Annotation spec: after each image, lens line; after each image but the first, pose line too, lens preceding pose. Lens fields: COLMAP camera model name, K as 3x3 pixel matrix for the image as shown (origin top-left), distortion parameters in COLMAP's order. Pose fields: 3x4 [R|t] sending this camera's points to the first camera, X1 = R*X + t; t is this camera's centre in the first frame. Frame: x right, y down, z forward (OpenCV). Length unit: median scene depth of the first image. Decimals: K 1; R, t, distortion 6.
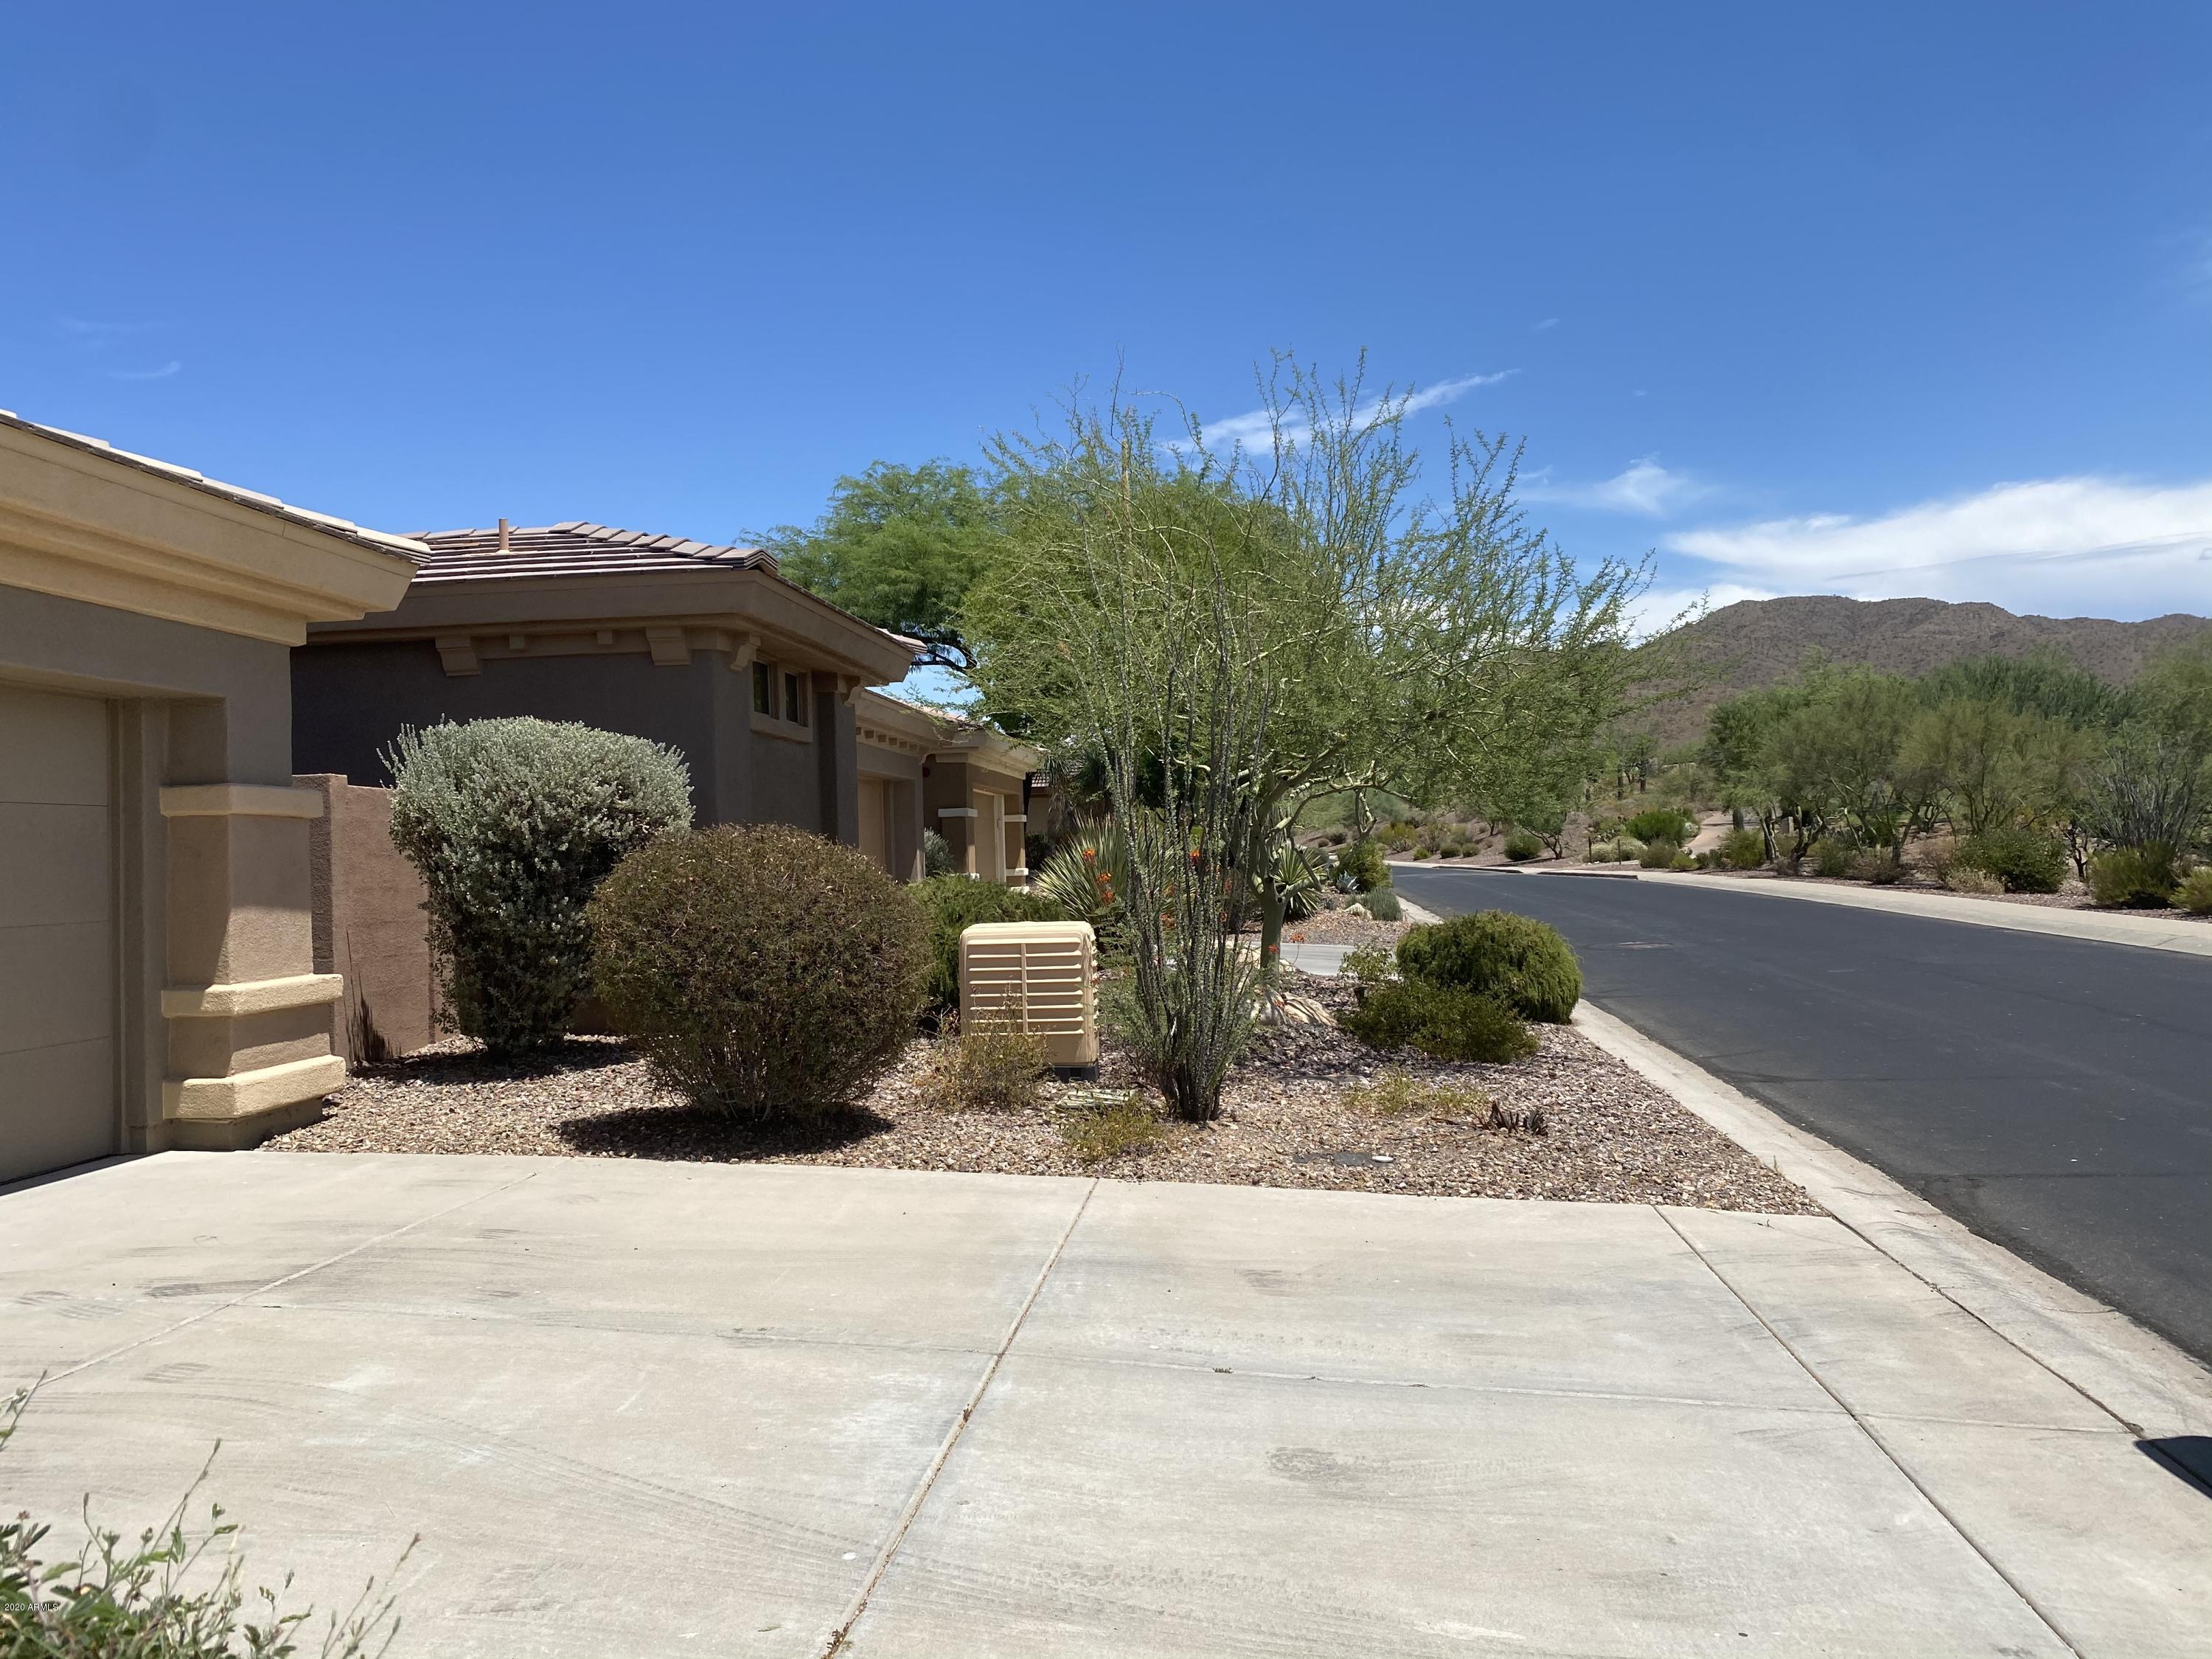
lens RADIAL K [[1709.3, 0, 1092.9], [0, 1709.3, 837.4], [0, 0, 1]] dist [0.030043, -0.046937]
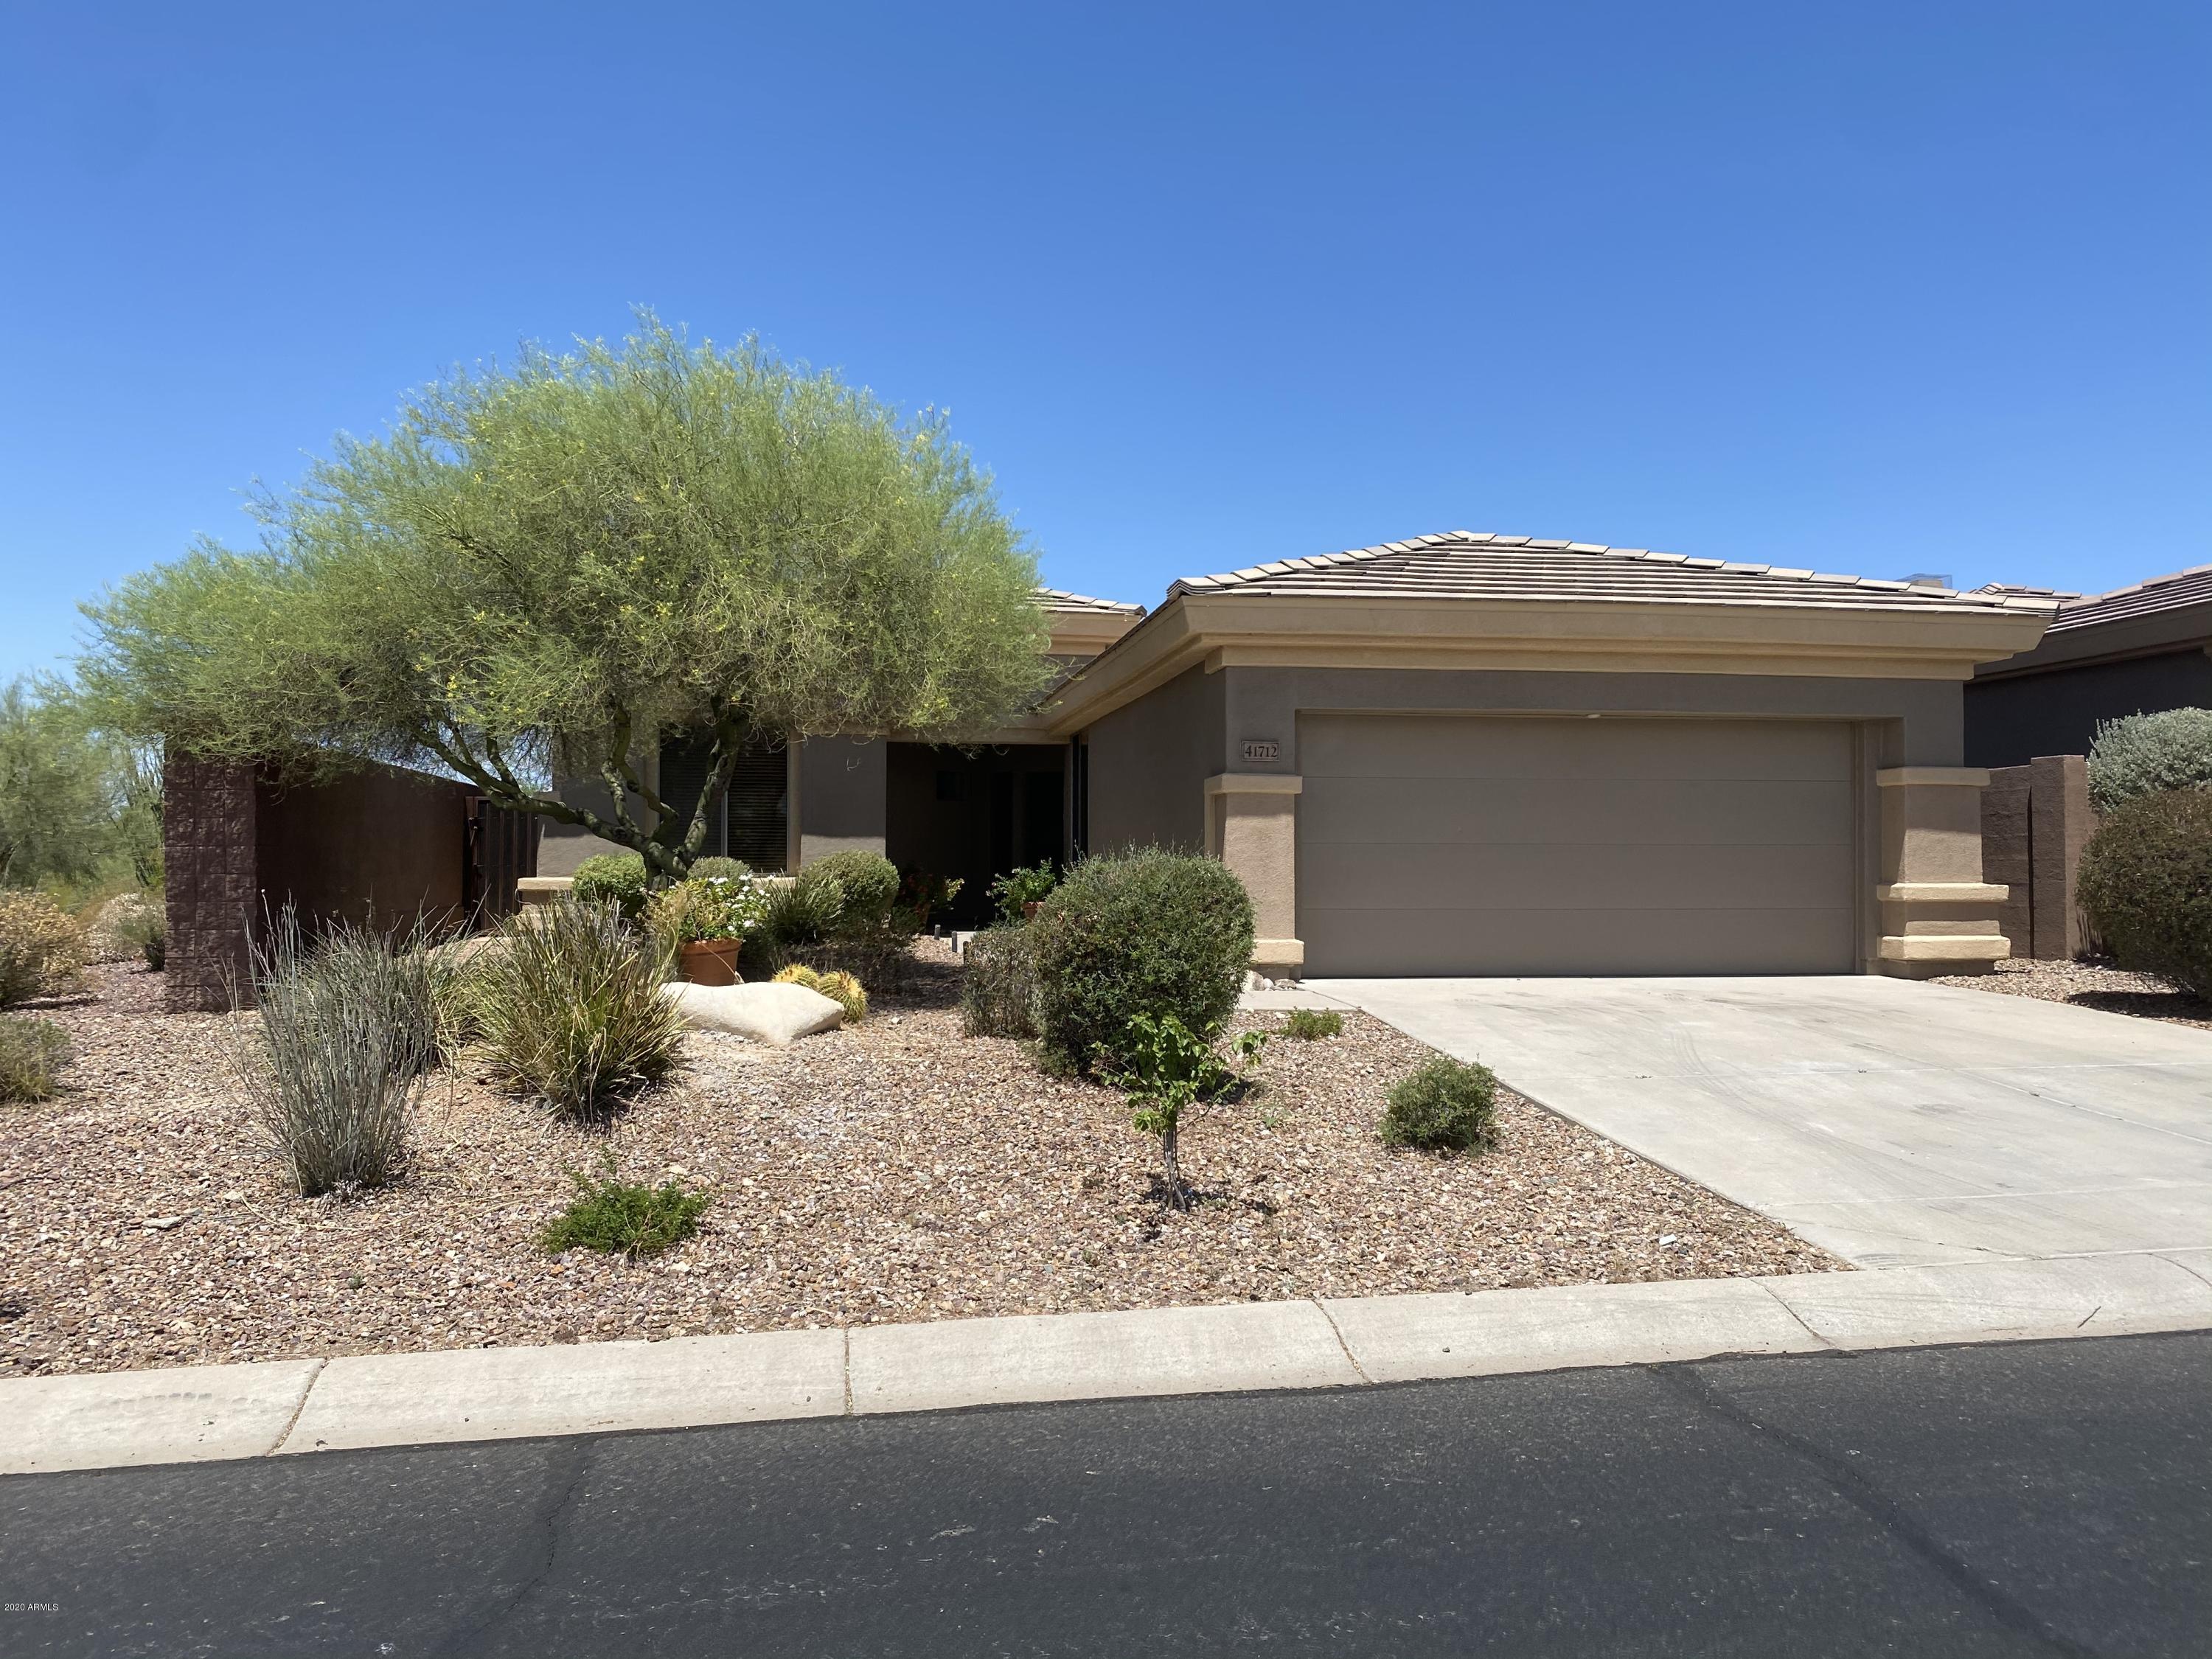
lens RADIAL K [[1709.3, 0, 1107.5], [0, 1709.3, 832.3], [0, 0, 1]] dist [0.030043, -0.046937]
pose [[0.283823, 0.011680, -0.958805, 0.913546], [0.005061, 0.999894, 0.013678, 0.006252], [0.958863, -0.008735, 0.283734, -0.257734]]
